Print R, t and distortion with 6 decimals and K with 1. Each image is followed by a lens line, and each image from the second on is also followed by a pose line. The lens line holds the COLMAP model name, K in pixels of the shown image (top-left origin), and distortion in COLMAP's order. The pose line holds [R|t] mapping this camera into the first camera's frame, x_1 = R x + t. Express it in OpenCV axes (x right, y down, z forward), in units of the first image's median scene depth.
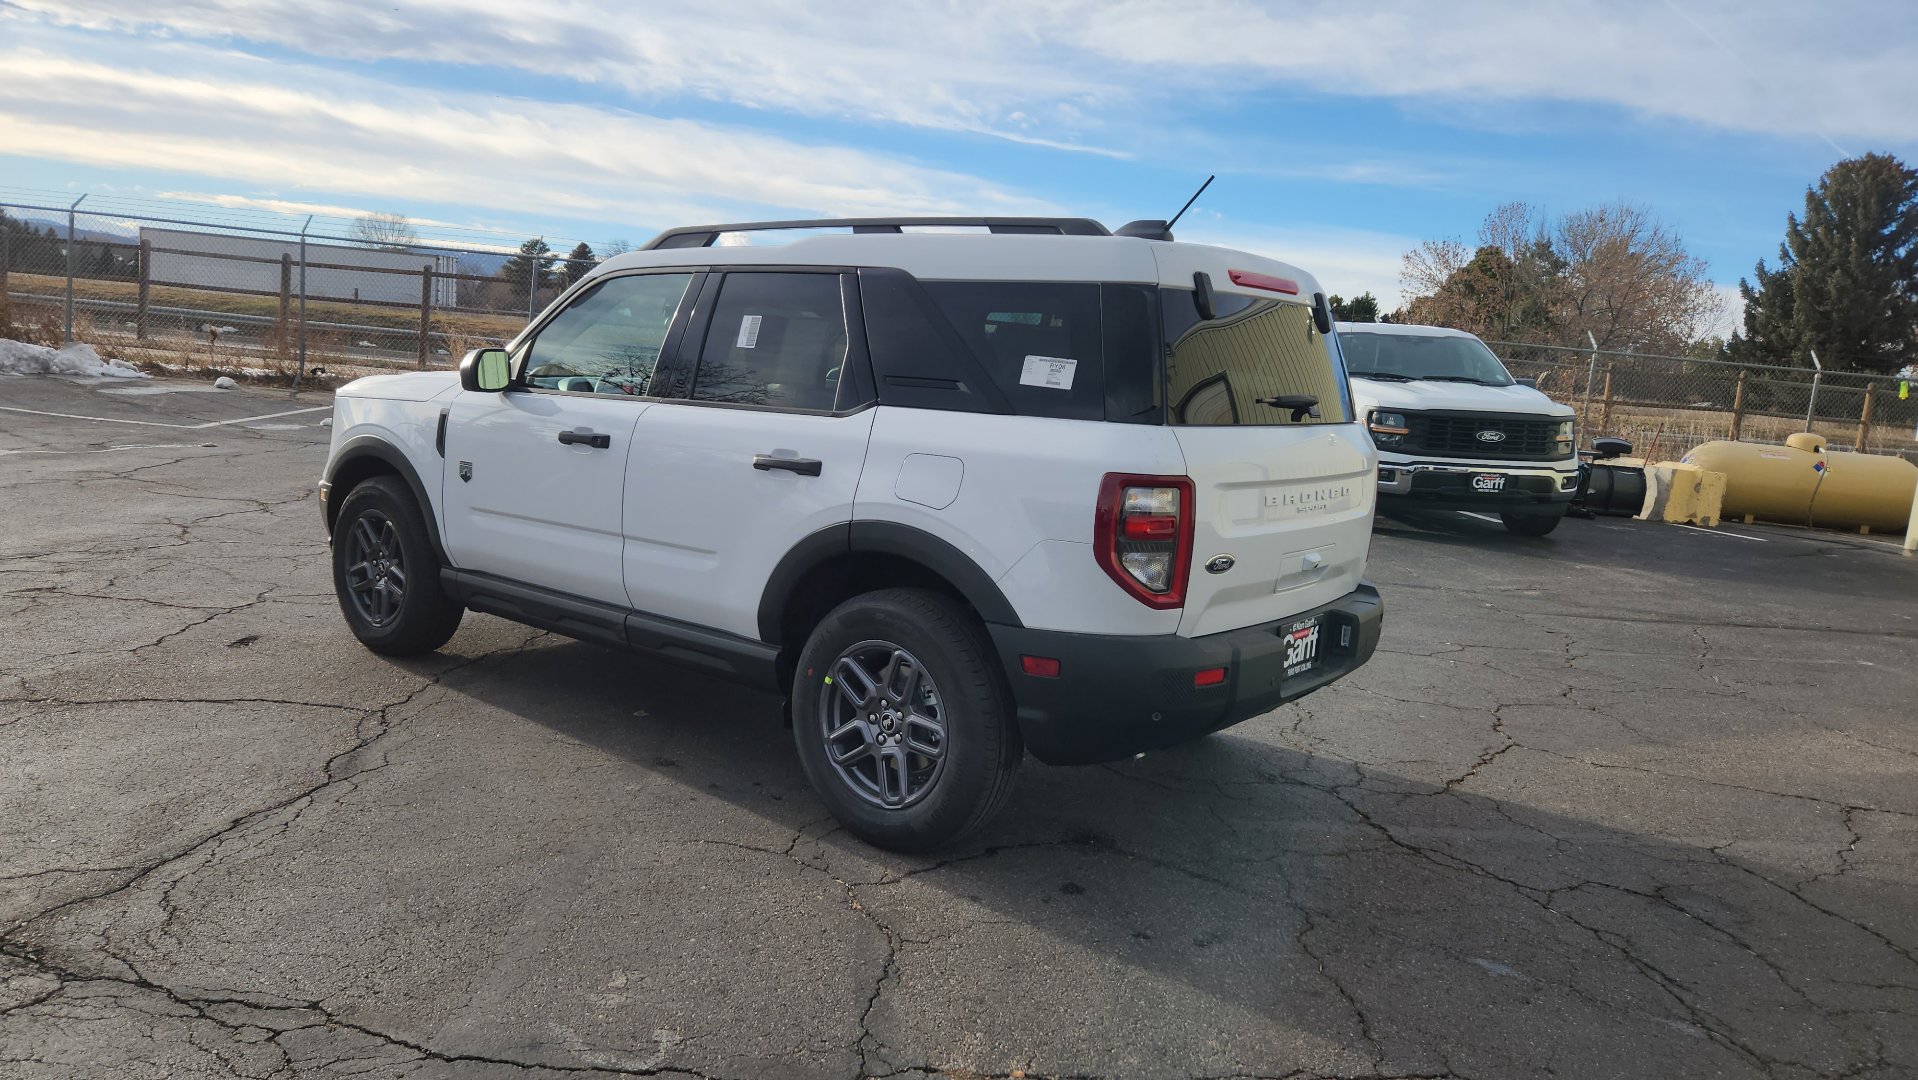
lens RADIAL K [[1281.2, 0, 931.6], [0, 1281.2, 546.1], [0, 0, 1]] dist [0.074911, -0.058612]
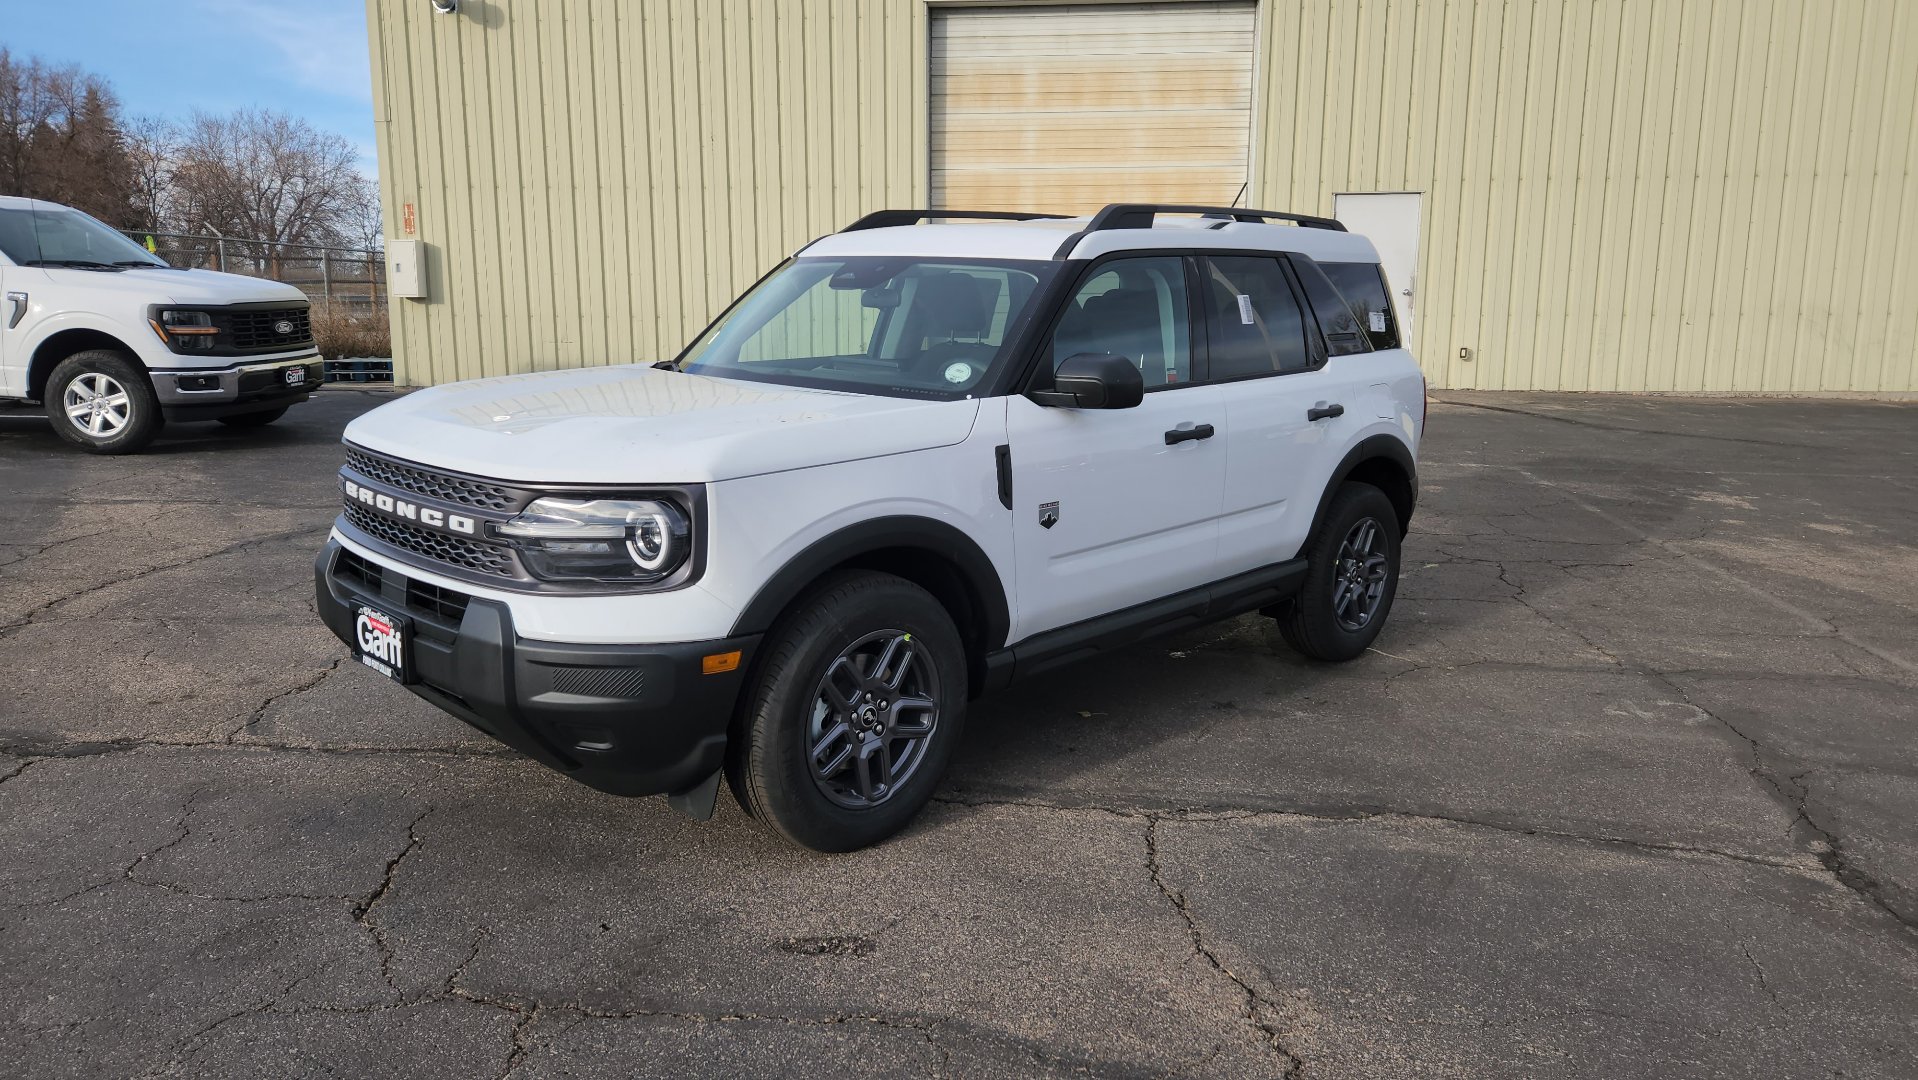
lens RADIAL K [[1284.5, 0, 942.3], [0, 1284.5, 525.7], [0, 0, 1]] dist [0.068991, -0.055835]
pose [[0.094651, -0.249048, 0.963855, -1.055217], [0.133441, 0.962638, 0.235630, -0.229794], [-0.986527, 0.106315, 0.124348, 0.910474]]
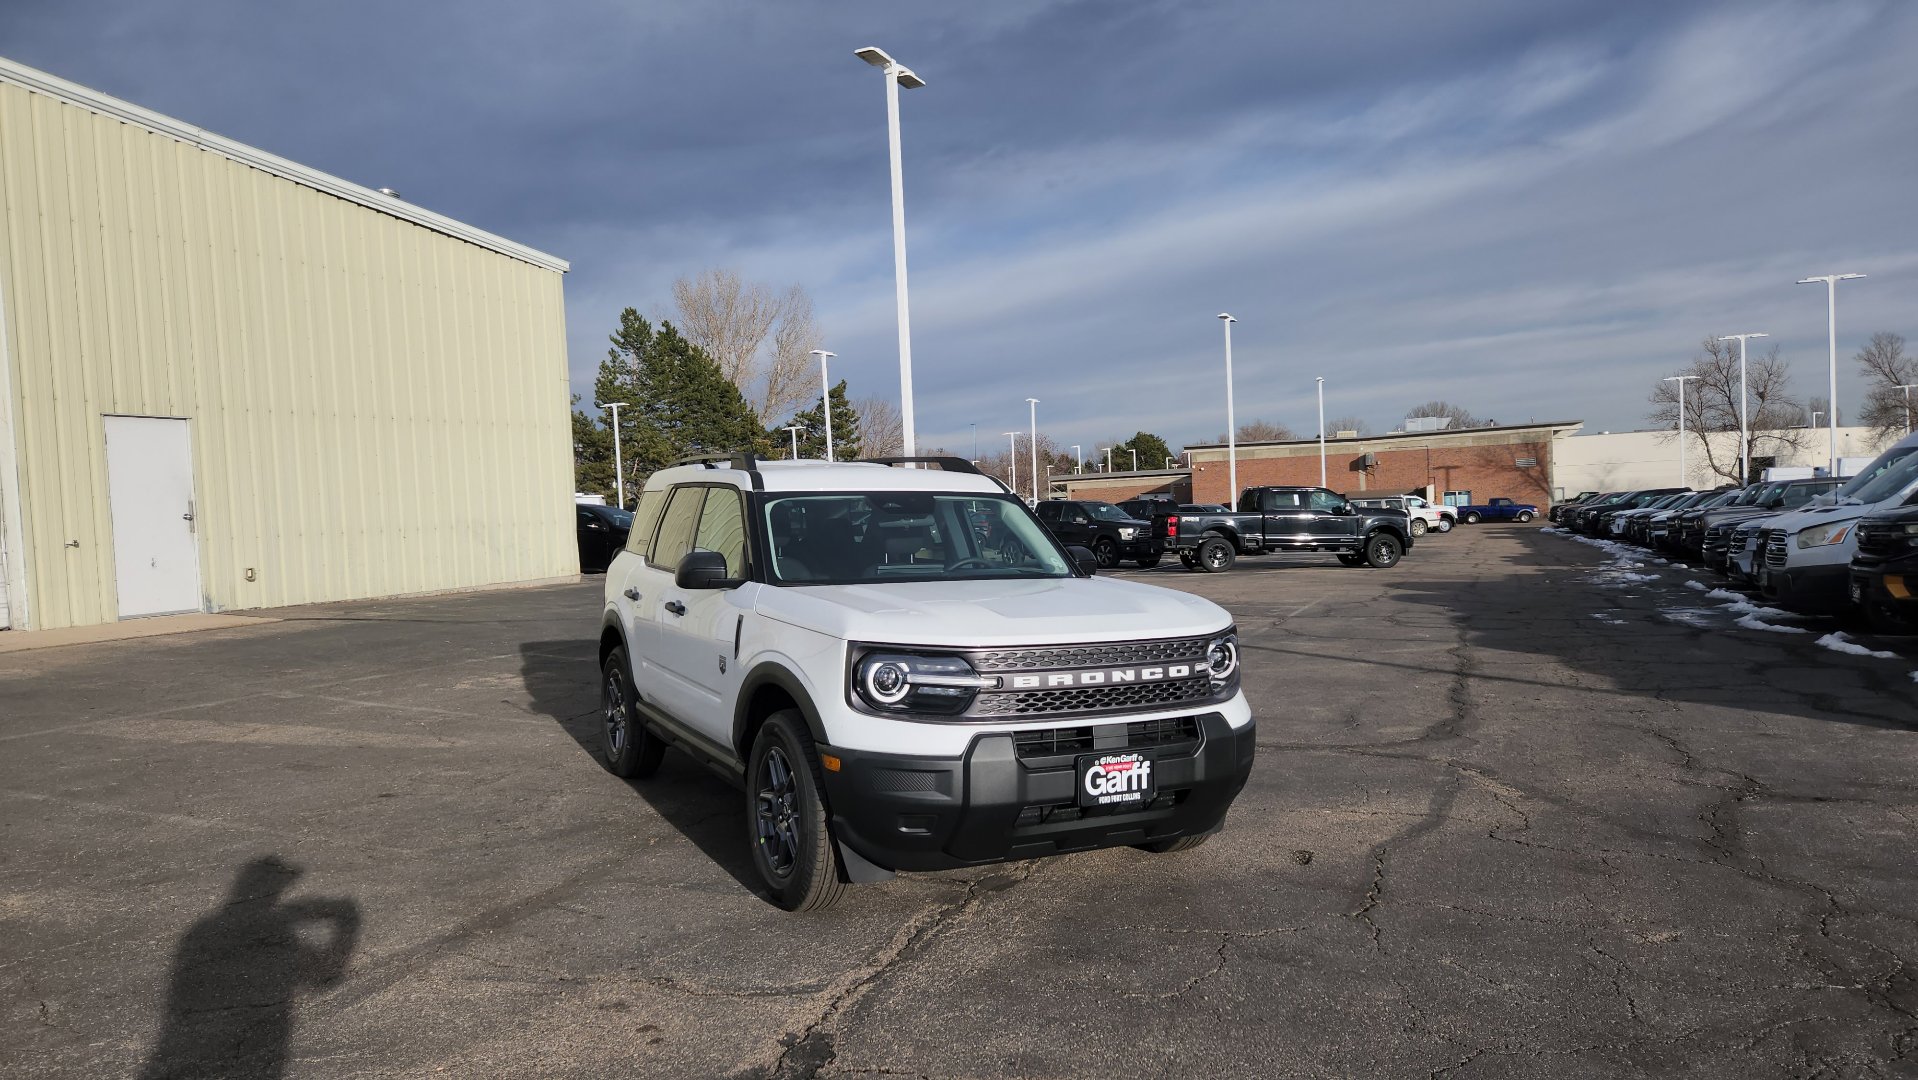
lens RADIAL K [[1283.8, 0, 941.8], [0, 1283.8, 560.8], [0, 0, 1]] dist [0.063581, -0.038258]
pose [[-0.909987, -0.075203, 0.407760, -0.699258], [0.009643, 0.979310, 0.202135, -0.378720], [-0.414524, 0.187872, -0.890435, 2.075984]]
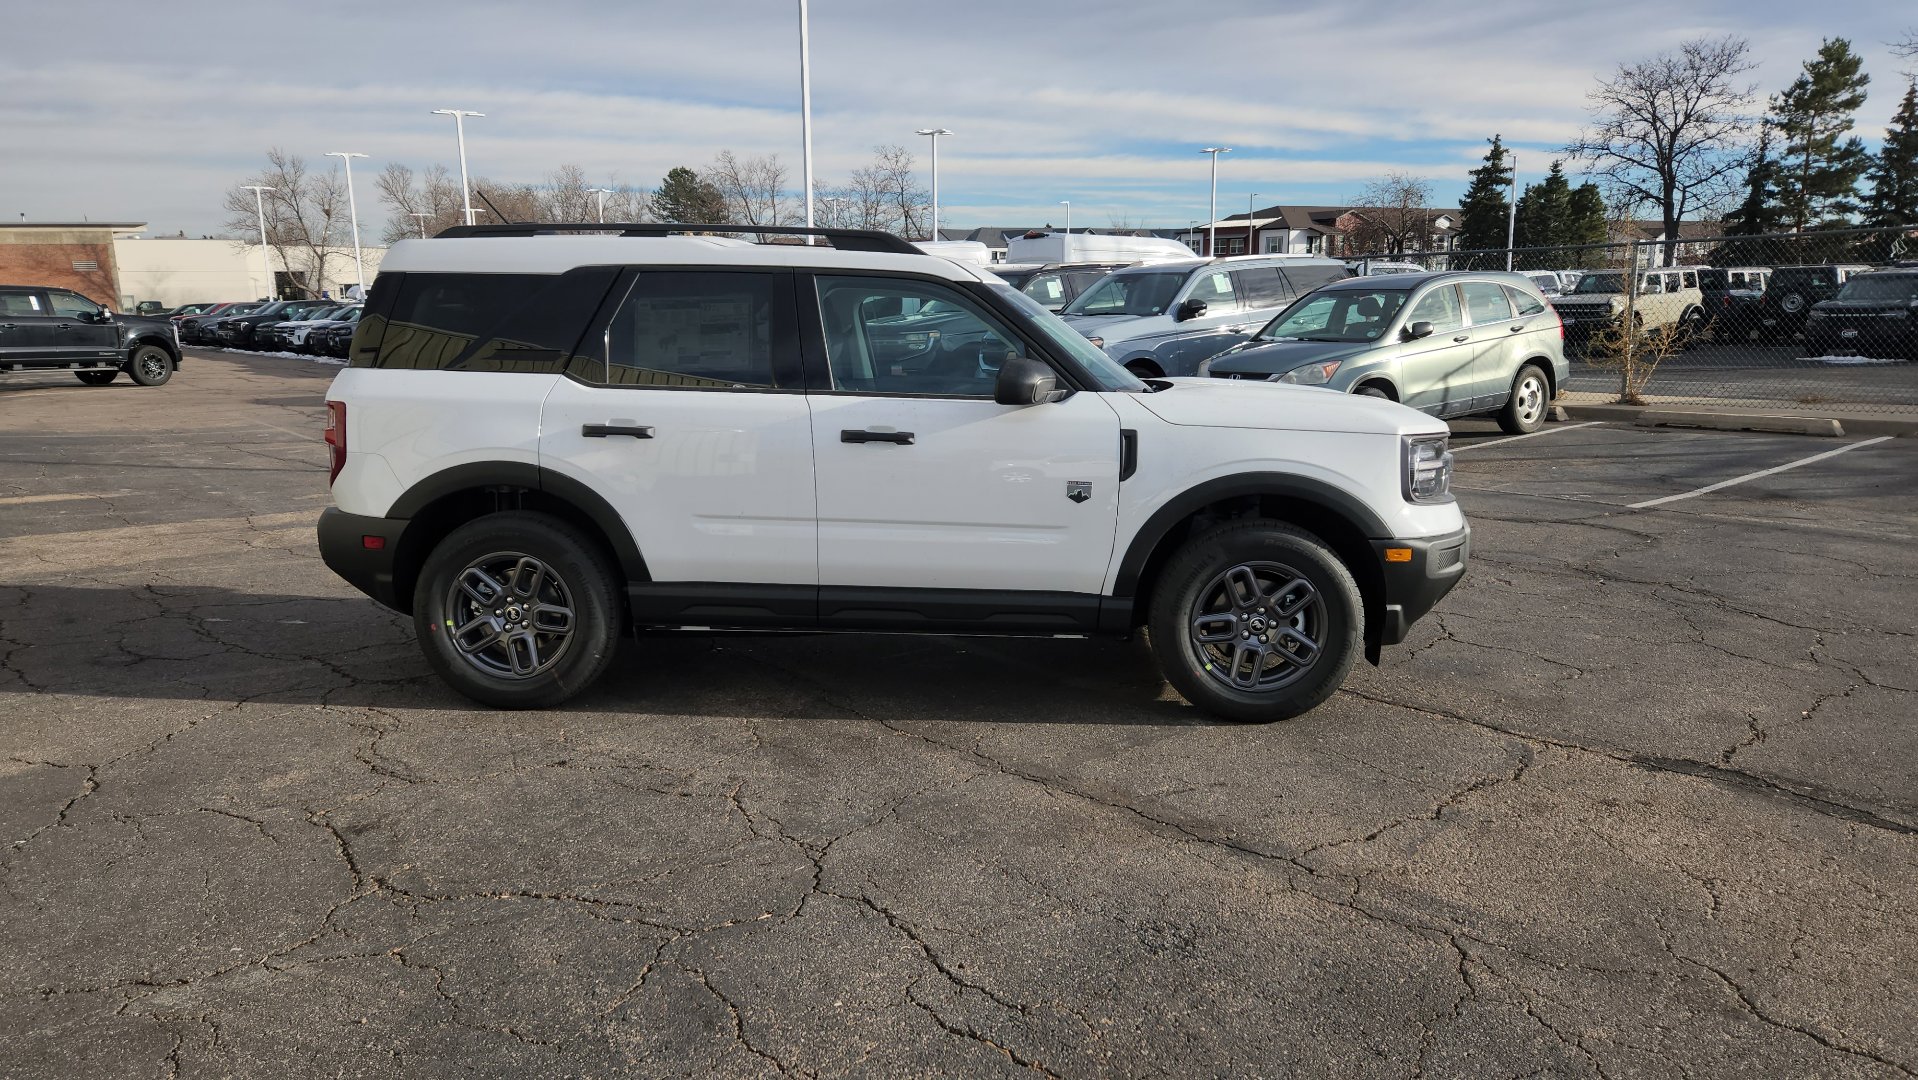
lens RADIAL K [[1281.2, 0, 925.8], [0, 1281.2, 541.3], [0, 0, 1]] dist [0.074911, -0.058612]
pose [[-0.808693, 0.033494, -0.587276, 0.500299], [-0.141482, 0.957994, 0.249460, -0.257737], [0.570963, 0.284826, -0.769984, 1.861940]]
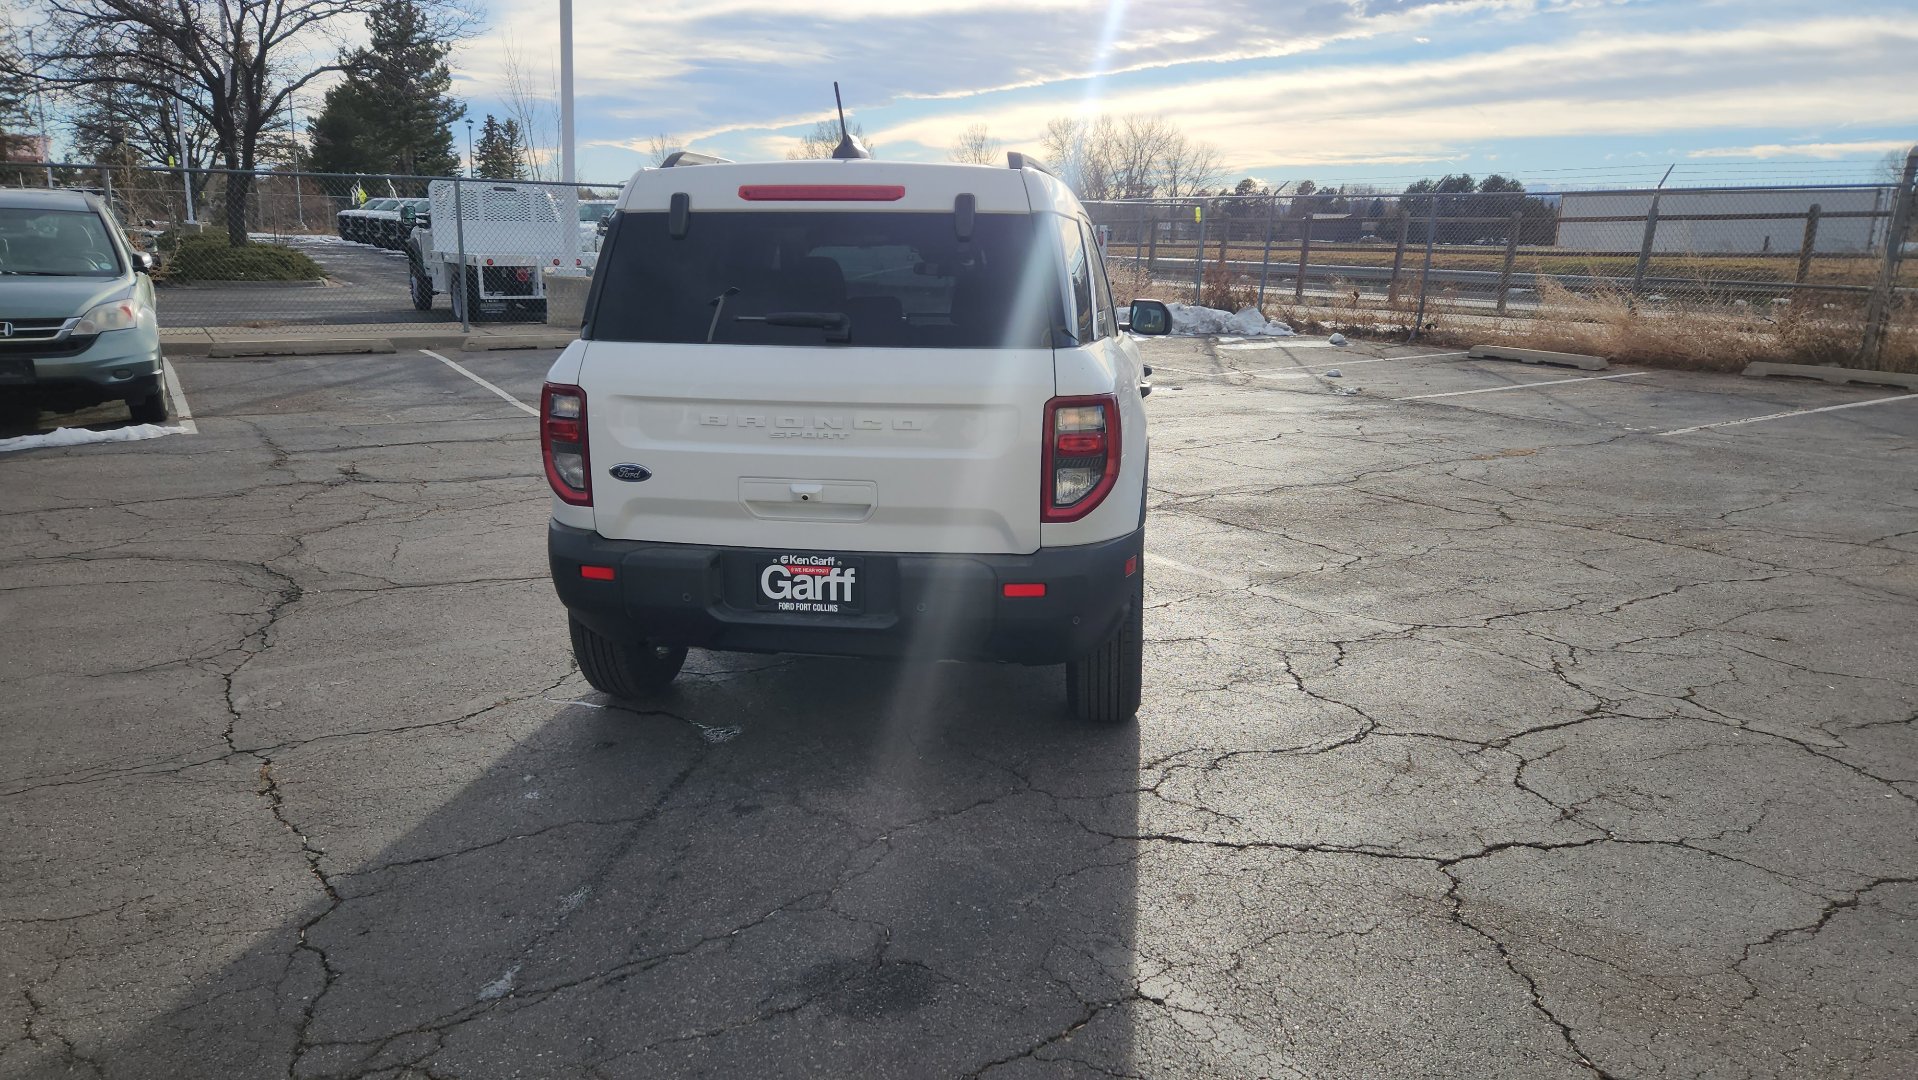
lens RADIAL K [[1281.2, 0, 930.5], [0, 1281.2, 558.6], [0, 0, 1]] dist [0.074911, -0.058612]
pose [[0.508624, 0.138223, -0.849821, 0.834522], [-0.106476, 0.989551, 0.097224, -0.030039], [0.854380, 0.041035, 0.518027, 0.439754]]
